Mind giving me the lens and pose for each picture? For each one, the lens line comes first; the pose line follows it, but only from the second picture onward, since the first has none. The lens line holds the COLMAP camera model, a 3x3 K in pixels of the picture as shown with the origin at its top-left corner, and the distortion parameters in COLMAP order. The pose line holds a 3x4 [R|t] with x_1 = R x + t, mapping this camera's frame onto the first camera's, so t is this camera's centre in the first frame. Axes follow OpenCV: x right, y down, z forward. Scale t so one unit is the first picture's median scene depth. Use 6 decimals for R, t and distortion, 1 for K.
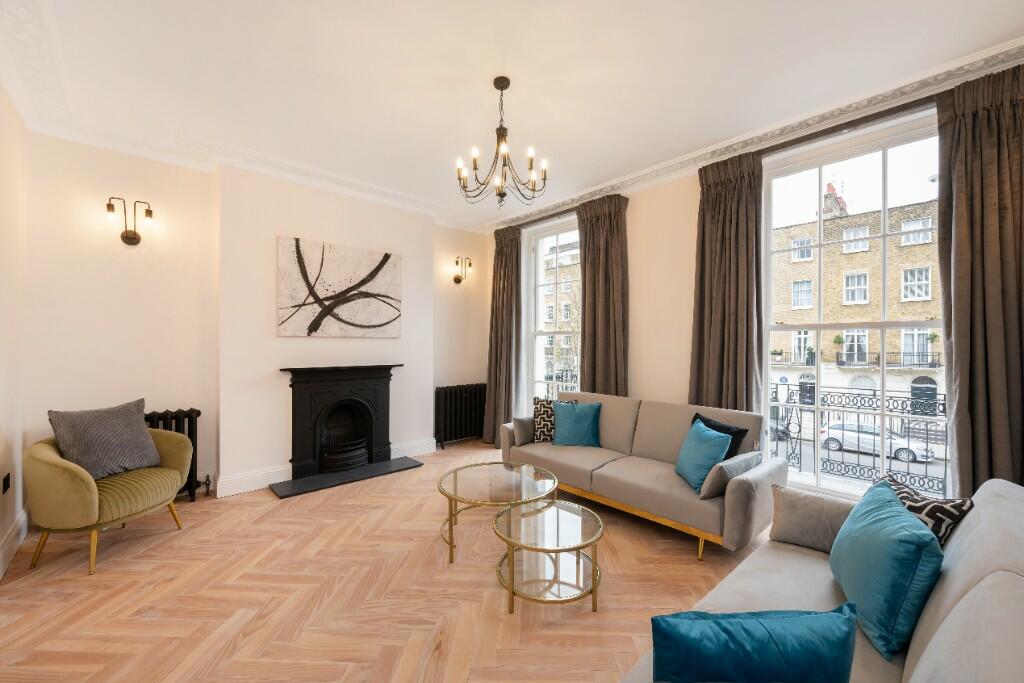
lens RADIAL K [[398.6, 0, 512.0], [0, 398.6, 342.4], [0, 0, 1]] dist [-0.000761, -0.000059]
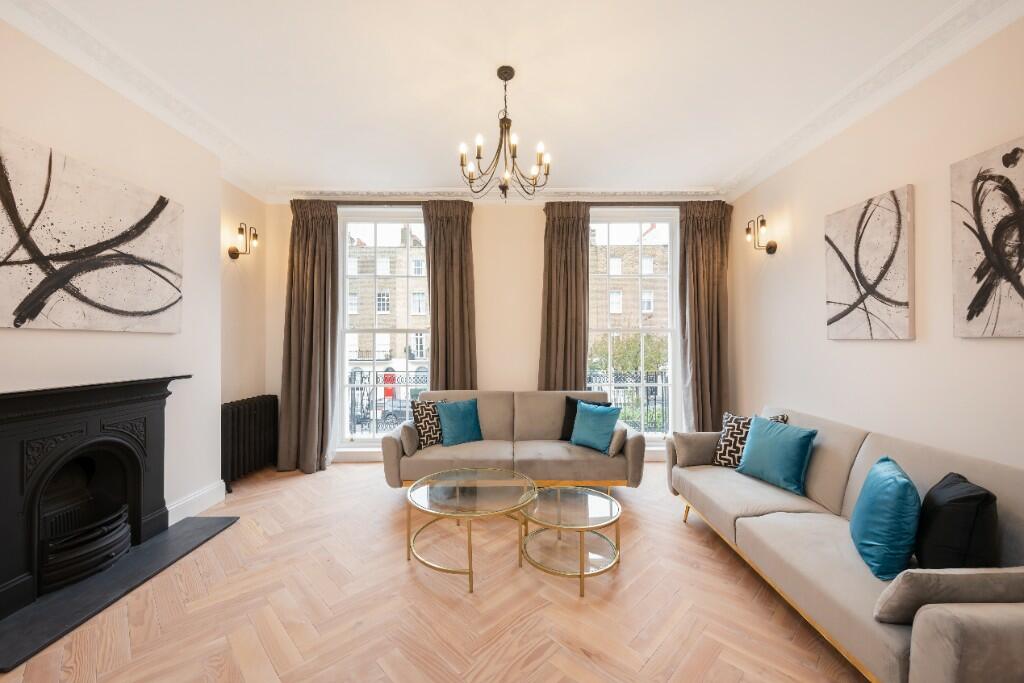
lens RADIAL K [[392.2, 0, 512.0], [0, 392.2, 341.5], [0, 0, 1]] dist [-0.000383, -0.000146]
pose [[0.678320, -0.000017, 0.734767, -0.426053], [0.000037, 1.000000, -0.000011, 0.001424], [-0.734767, 0.000034, 0.678320, 0.204964]]
